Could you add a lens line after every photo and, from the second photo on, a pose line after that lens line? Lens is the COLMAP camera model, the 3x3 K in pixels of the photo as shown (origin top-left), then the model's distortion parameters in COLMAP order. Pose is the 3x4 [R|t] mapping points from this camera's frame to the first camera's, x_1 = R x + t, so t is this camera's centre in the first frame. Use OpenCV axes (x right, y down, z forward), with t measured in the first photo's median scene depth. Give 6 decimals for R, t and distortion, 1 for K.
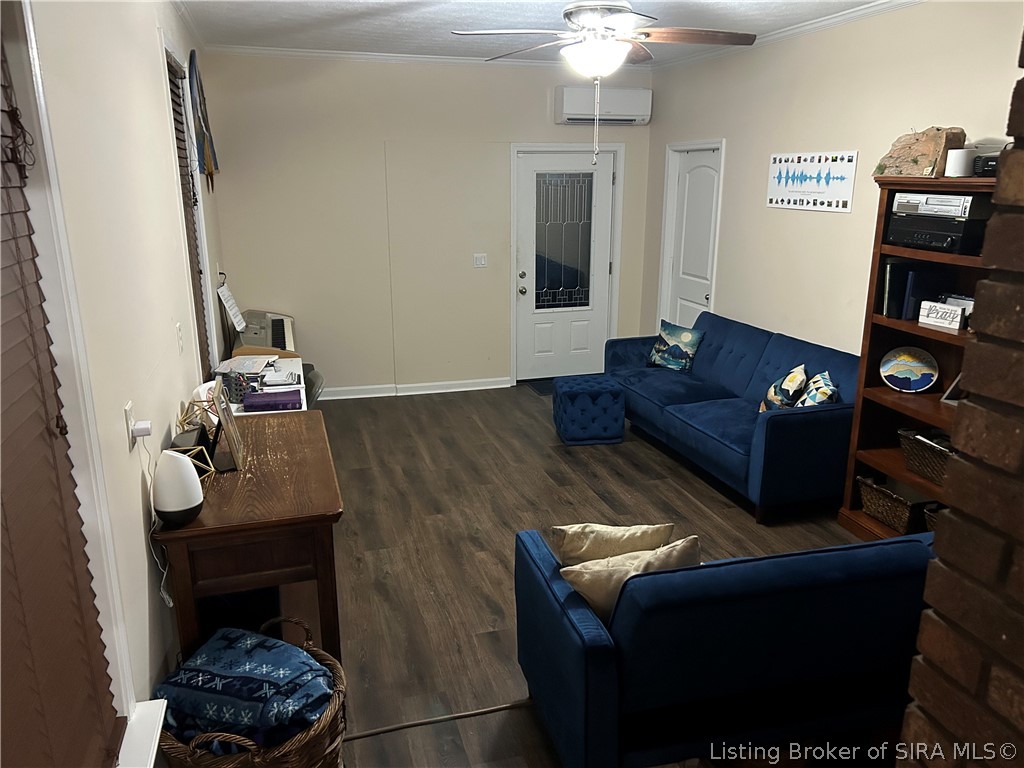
lens RADIAL K [[774.0, 0, 512.0], [0, 774.0, 384.0], [0, 0, 1]] dist [0.036455, 0.001649]
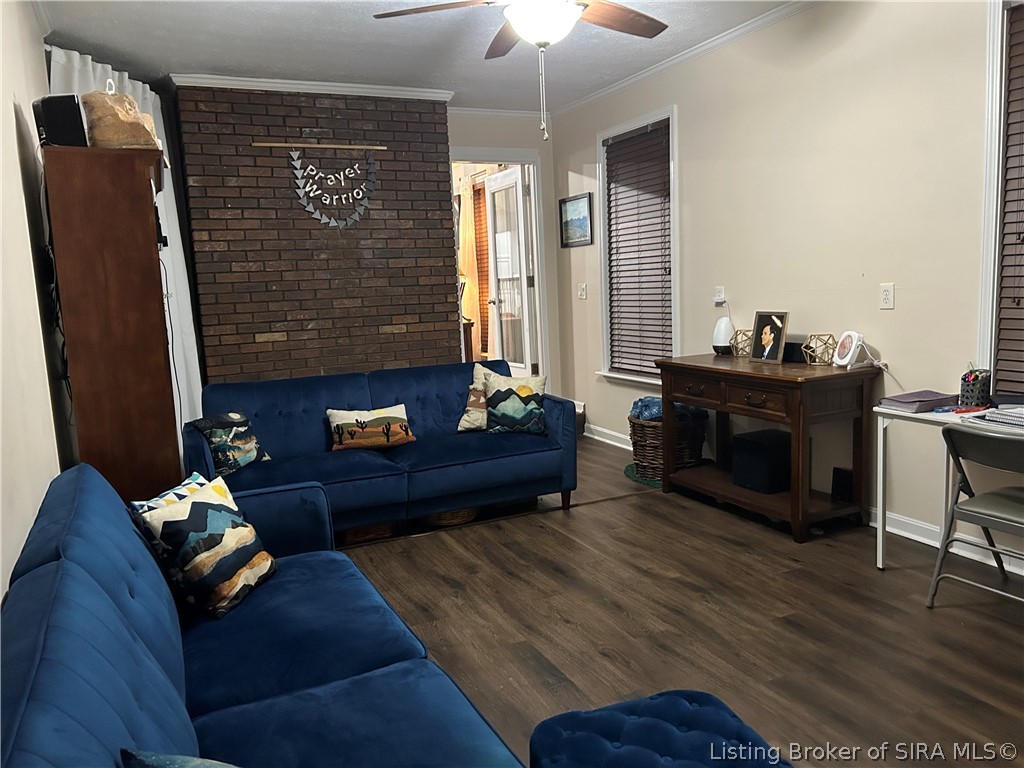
lens RADIAL K [[774.0, 0, 512.0], [0, 774.0, 384.0], [0, 0, 1]] dist [0.036455, 0.001649]
pose [[-0.986448, 0.070417, -0.148197, 0.231523], [0.007469, 0.921556, 0.388174, -0.293609], [0.163906, 0.381806, -0.909593, 1.510864]]
